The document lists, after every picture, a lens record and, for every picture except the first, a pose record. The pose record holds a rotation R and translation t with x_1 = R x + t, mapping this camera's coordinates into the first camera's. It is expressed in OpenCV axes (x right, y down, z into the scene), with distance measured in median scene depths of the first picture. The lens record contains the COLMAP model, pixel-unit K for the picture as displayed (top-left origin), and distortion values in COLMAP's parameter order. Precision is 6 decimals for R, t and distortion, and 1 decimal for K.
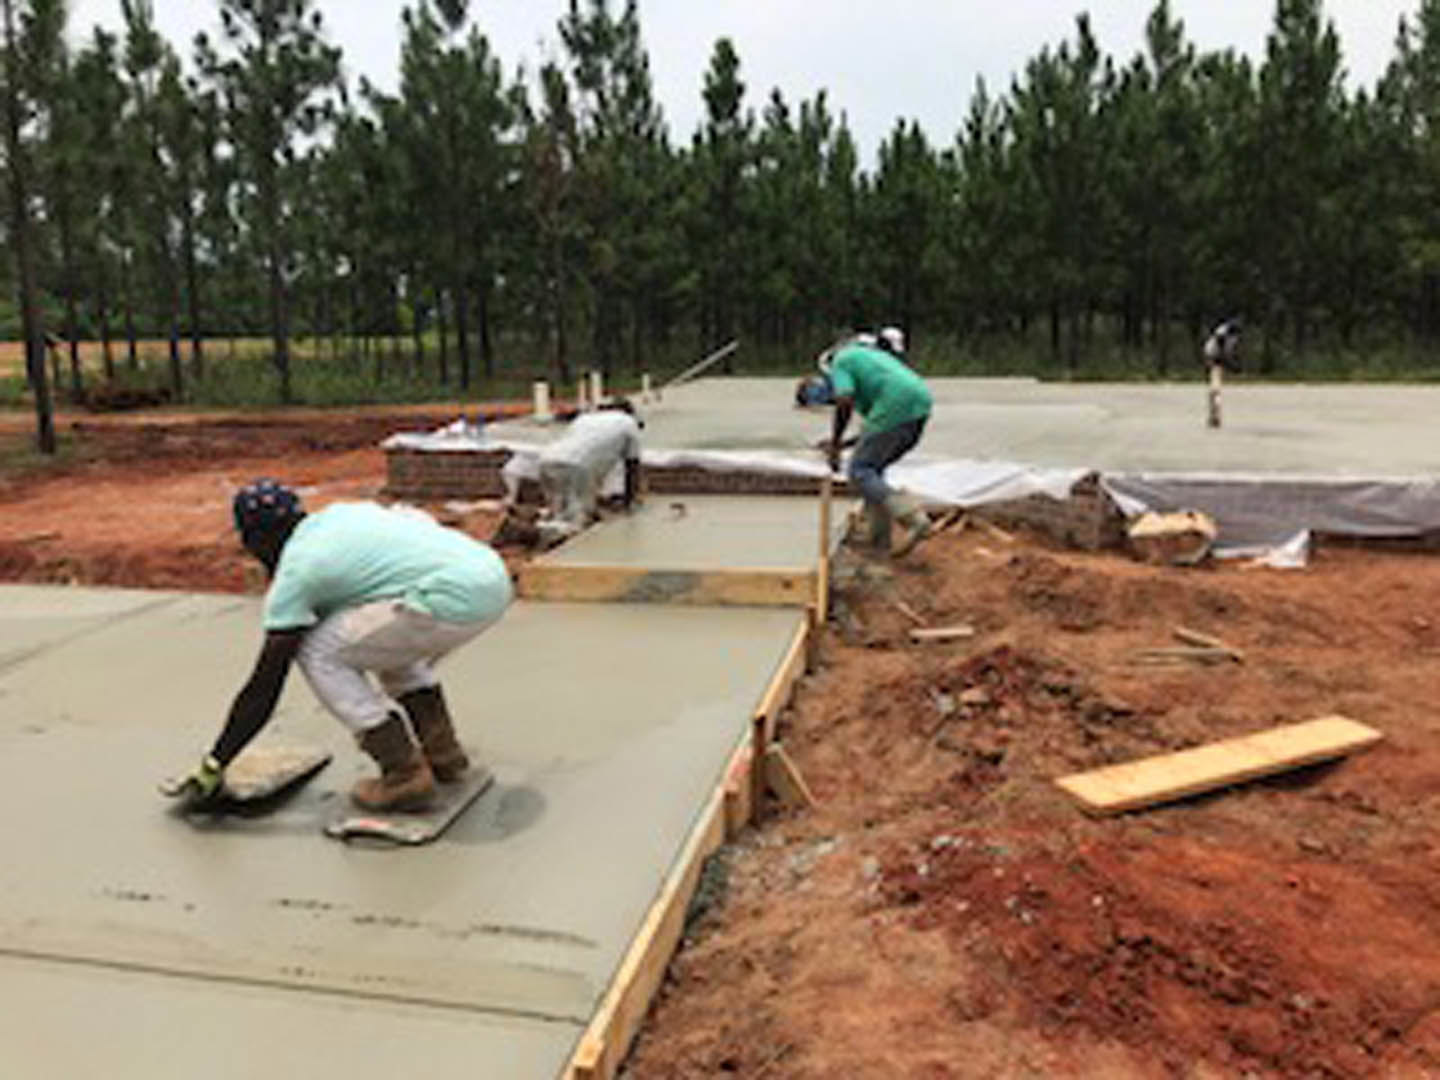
lens RADIAL K [[1193.0, 0, 725.7], [0, 1193.0, 535.8], [0, 0, 1]] dist [0.044628, -0.042573]
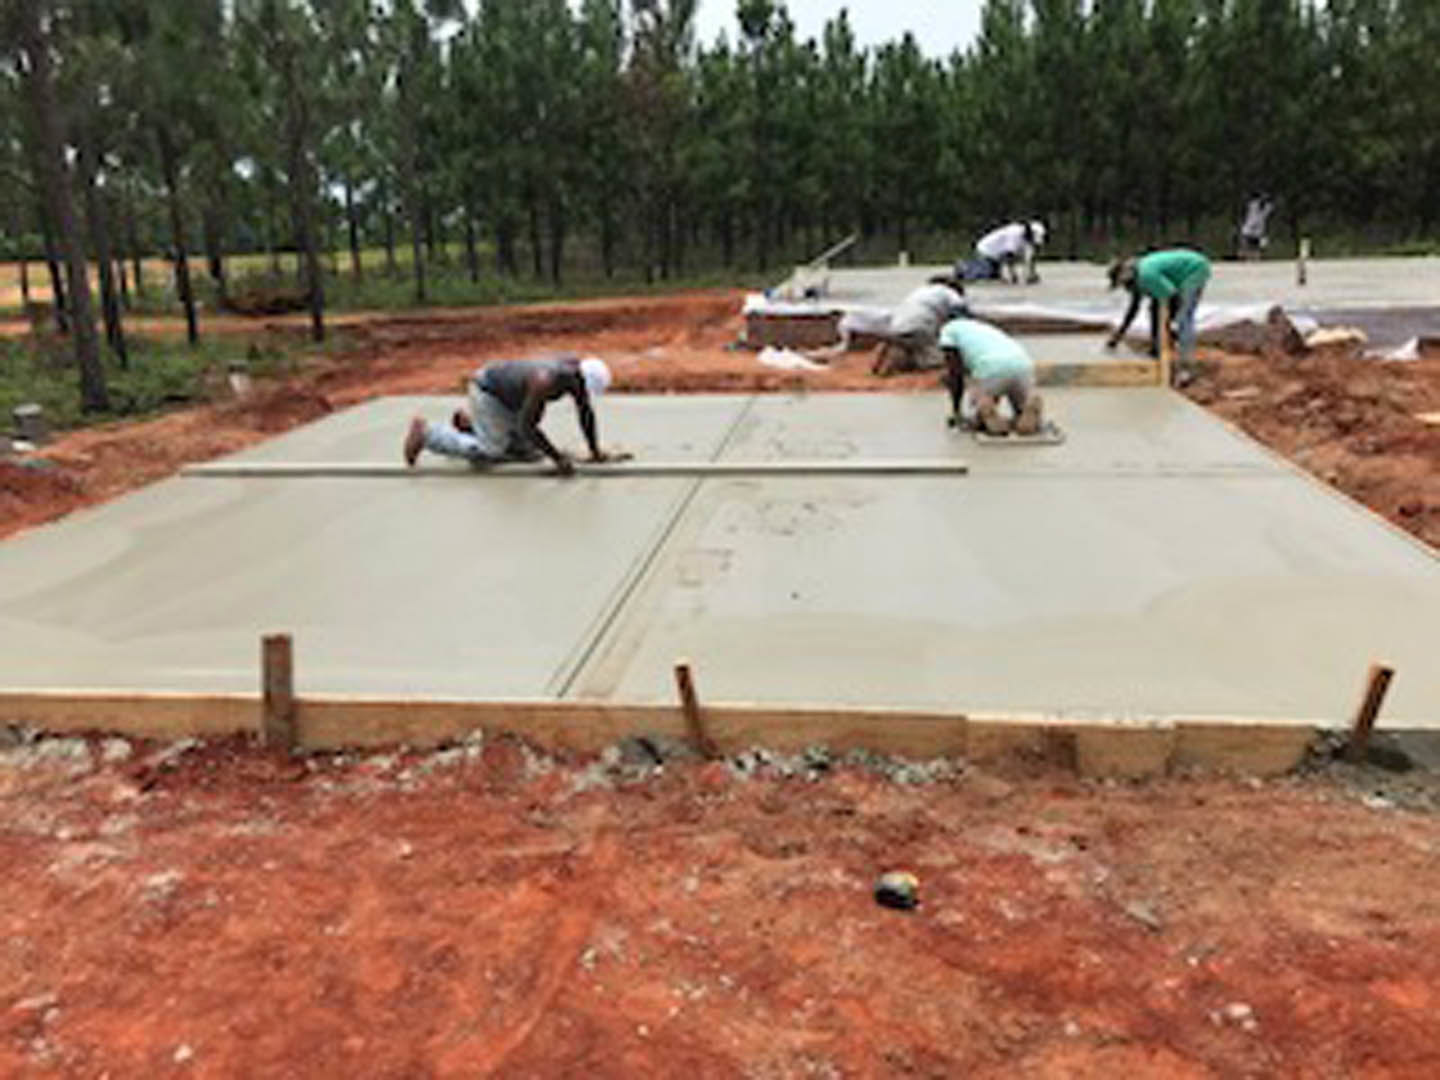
lens RADIAL K [[1193.0, 0, 713.2], [0, 1193.0, 541.2], [0, 0, 1]] dist [0.044628, -0.042573]
pose [[0.996831, -0.040914, 0.068214, -0.148653], [0.035505, 0.996265, 0.078709, 0.028082], [-0.071180, -0.076038, 0.994561, -0.140982]]
